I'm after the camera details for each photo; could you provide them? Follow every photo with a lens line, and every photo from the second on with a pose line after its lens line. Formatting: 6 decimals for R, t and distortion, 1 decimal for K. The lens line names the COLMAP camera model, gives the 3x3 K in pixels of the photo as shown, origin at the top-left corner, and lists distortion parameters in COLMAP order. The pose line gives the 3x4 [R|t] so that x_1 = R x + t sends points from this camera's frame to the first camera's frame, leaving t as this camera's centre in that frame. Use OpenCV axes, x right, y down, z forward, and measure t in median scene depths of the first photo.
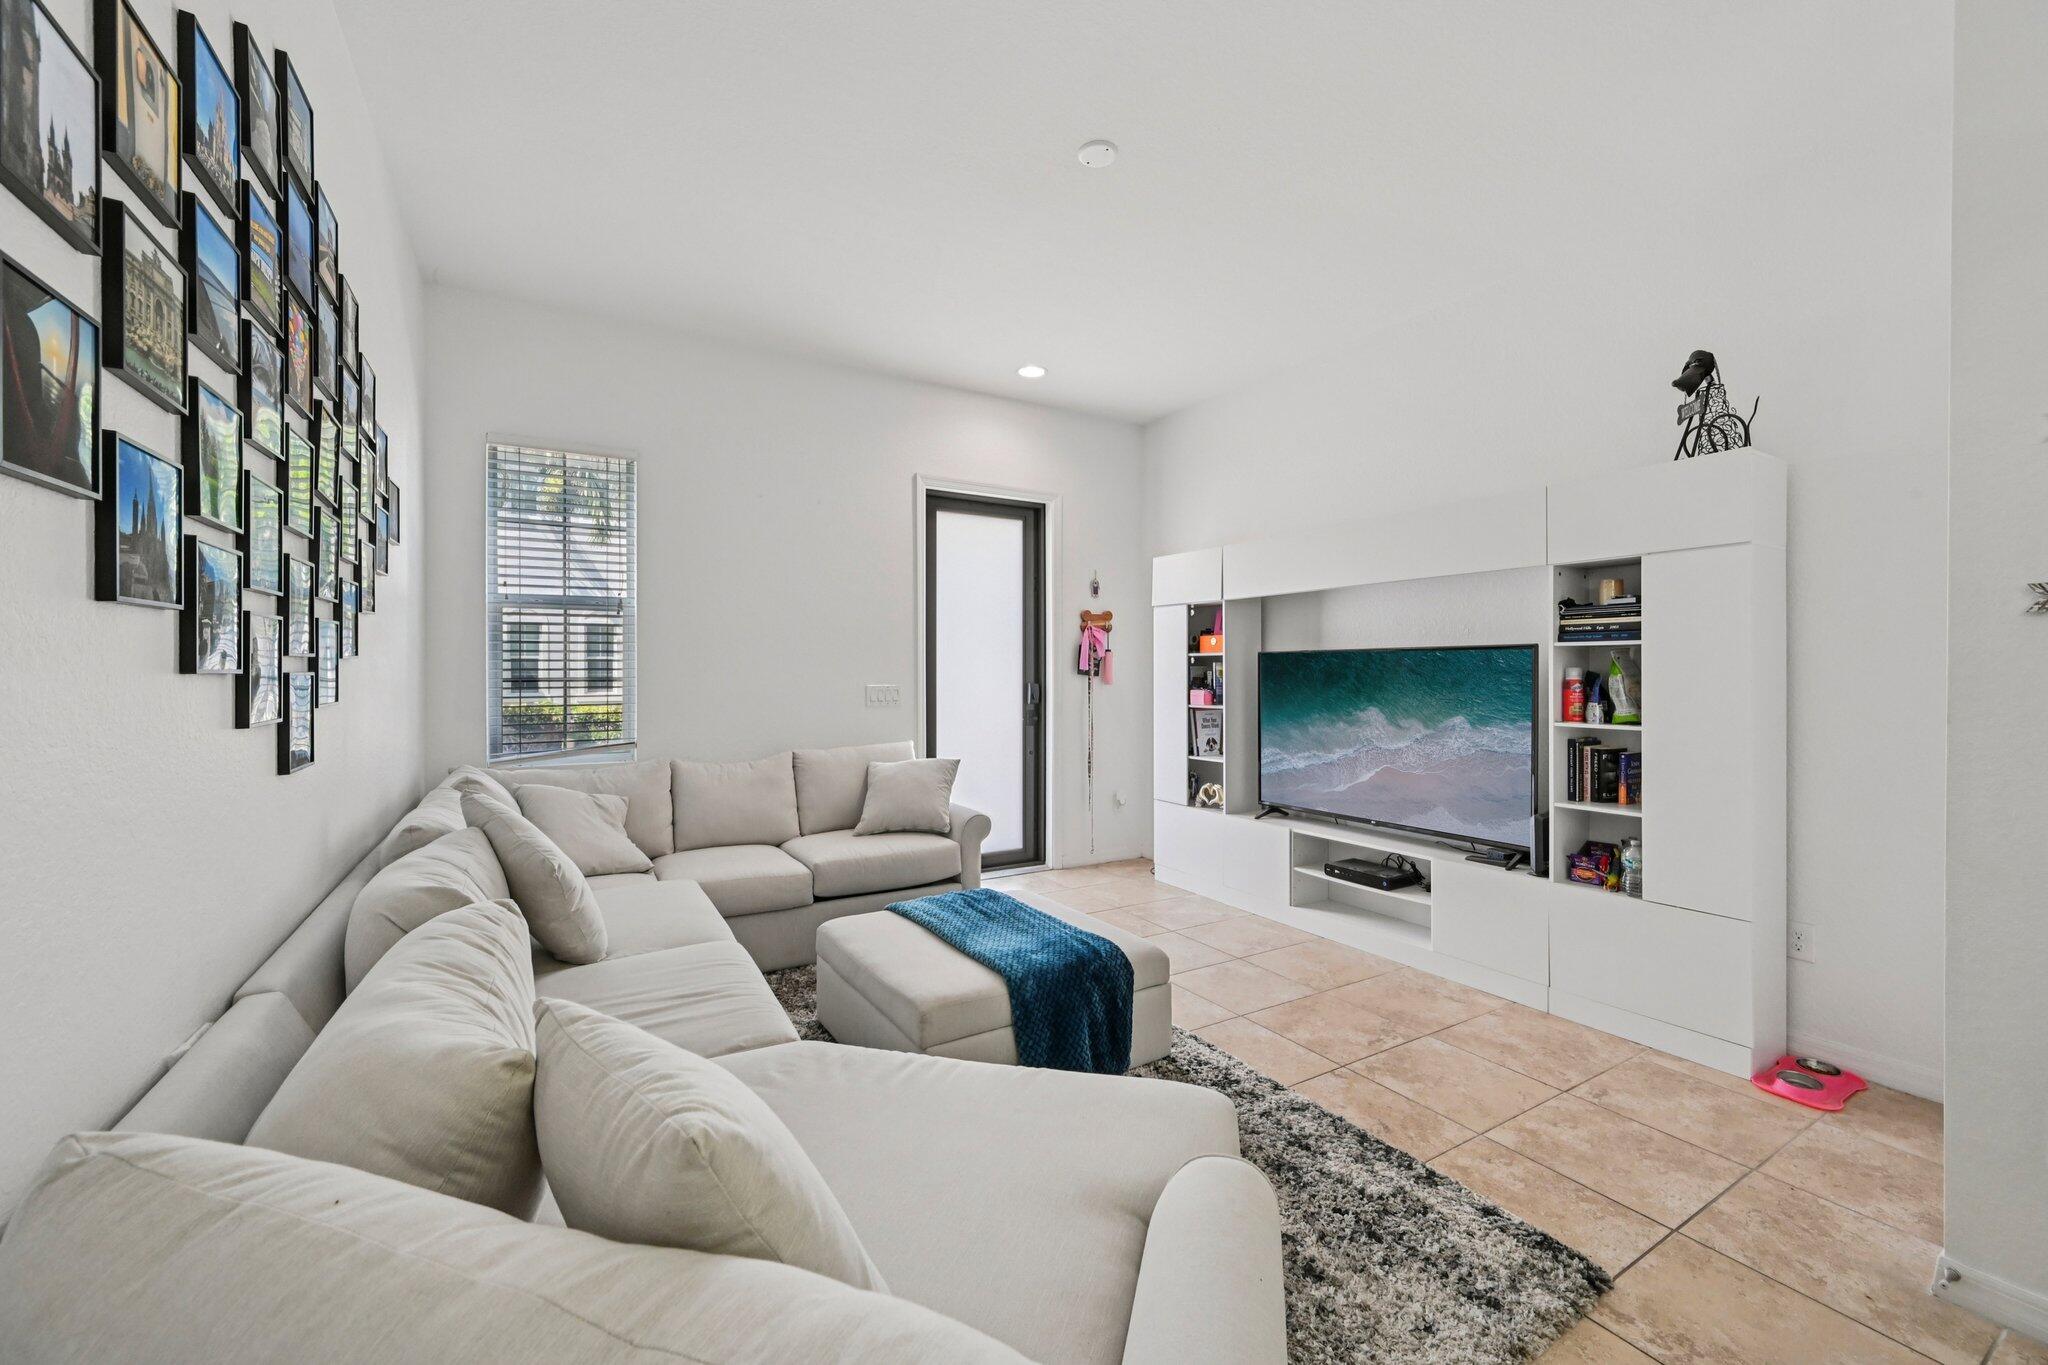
lens RADIAL K [[807.3, 0, 1024.9], [0, 807.3, 672.9], [0, 0, 1]] dist [-0.000936, -0.000107]
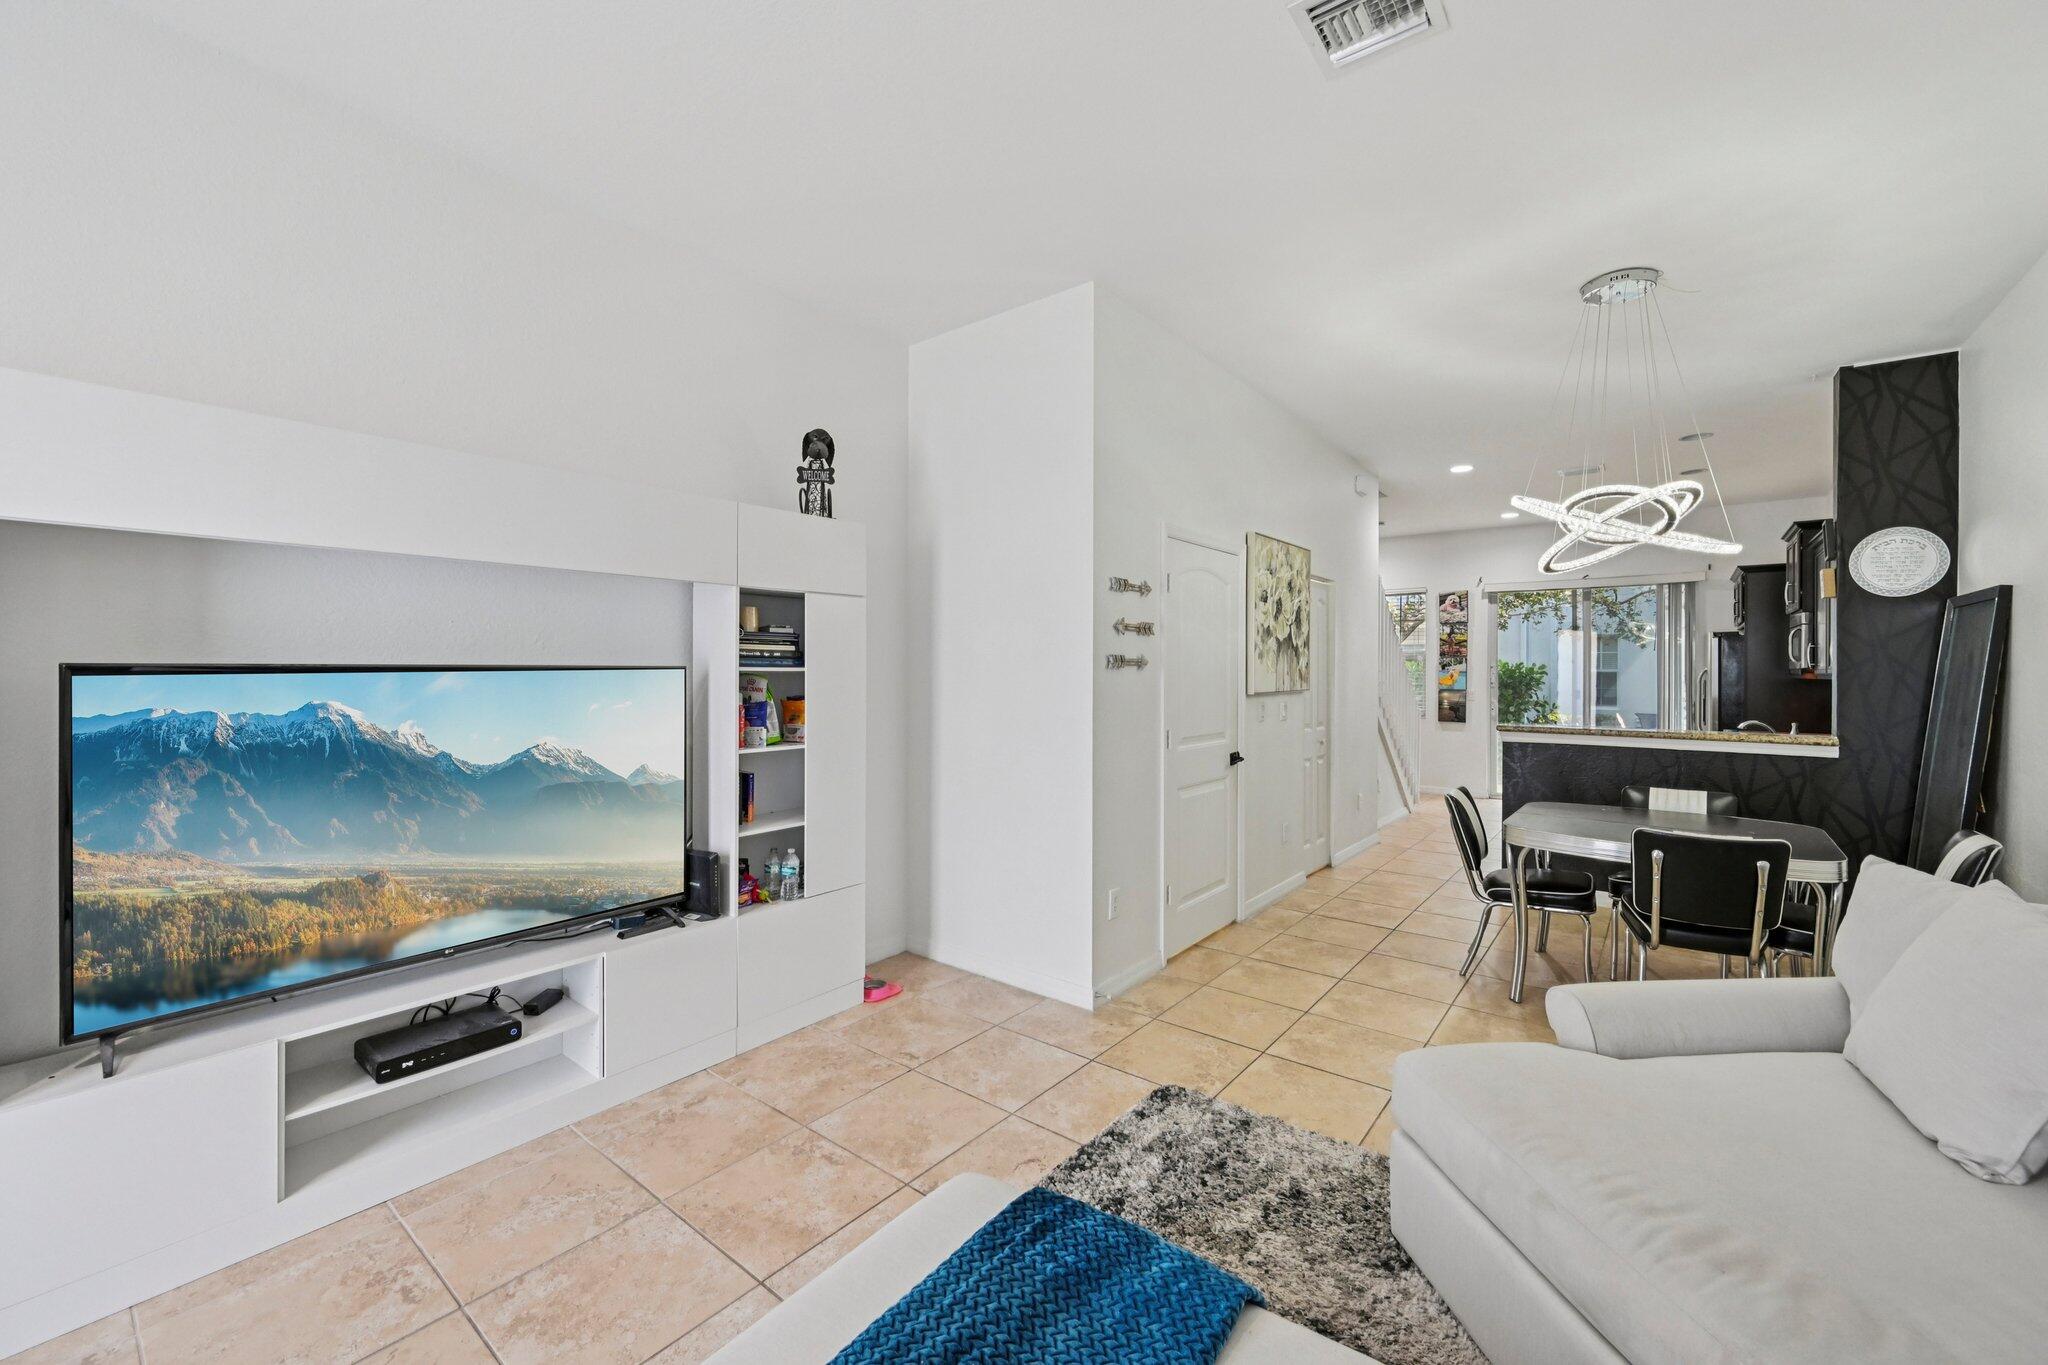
lens RADIAL K [[807.3, 0, 1024.9], [0, 807.3, 672.9], [0, 0, 1]] dist [-0.000936, -0.000107]
pose [[-0.354291, -0.001803, 0.935133, -0.381770], [-0.002001, 0.999997, 0.001170, -0.034066], [-0.935133, -0.001457, -0.354294, 1.071289]]
